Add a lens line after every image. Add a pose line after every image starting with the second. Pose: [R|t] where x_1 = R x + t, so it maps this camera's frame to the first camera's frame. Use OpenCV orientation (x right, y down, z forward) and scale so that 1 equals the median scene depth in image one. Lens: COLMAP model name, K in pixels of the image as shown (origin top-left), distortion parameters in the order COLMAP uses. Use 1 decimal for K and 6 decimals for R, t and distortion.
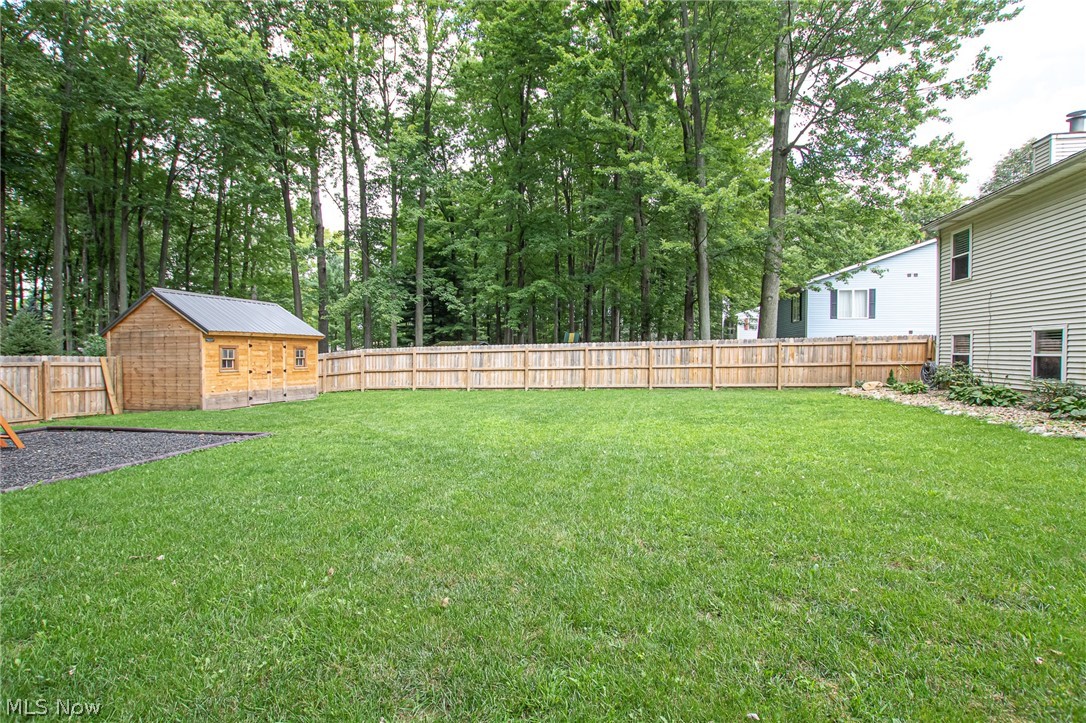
lens RADIAL K [[516.7, 0, 543.0], [0, 516.7, 361.5], [0, 0, 1]] dist [-0.026683, 0.000479]
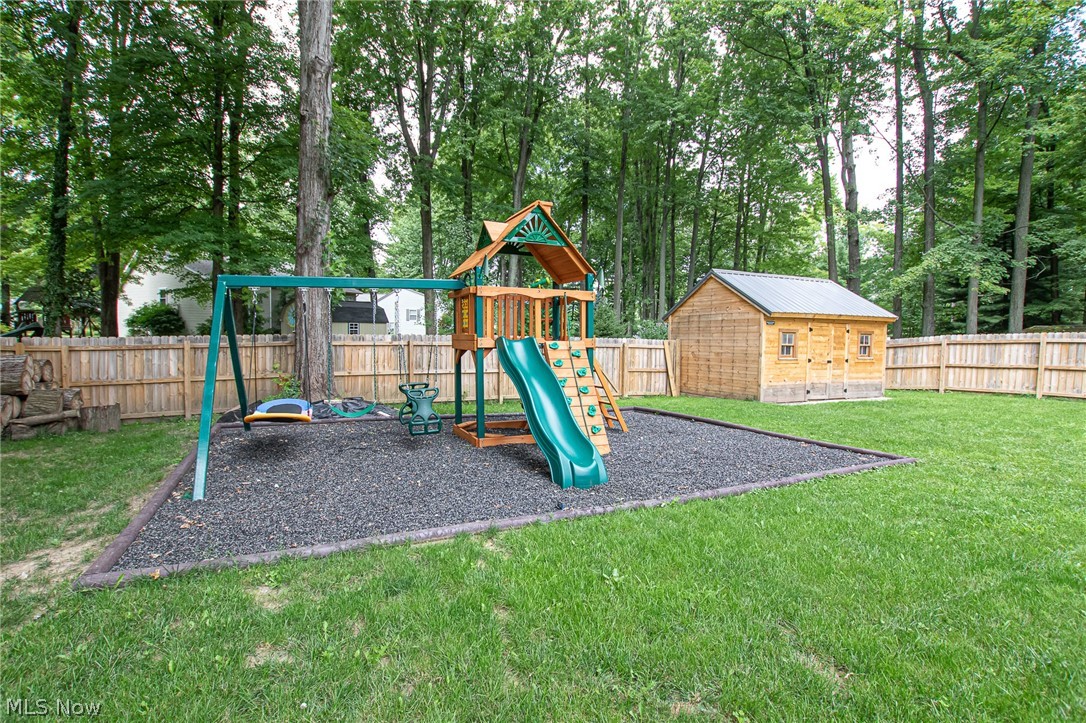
lens RADIAL K [[516.7, 0, 543.0], [0, 516.7, 361.5], [0, 0, 1]] dist [-0.026683, 0.000479]
pose [[0.632244, 0.046252, -0.773388, -0.193967], [-0.025641, 0.998919, 0.038778, 0.000125], [0.774345, -0.004686, 0.632746, 0.125189]]
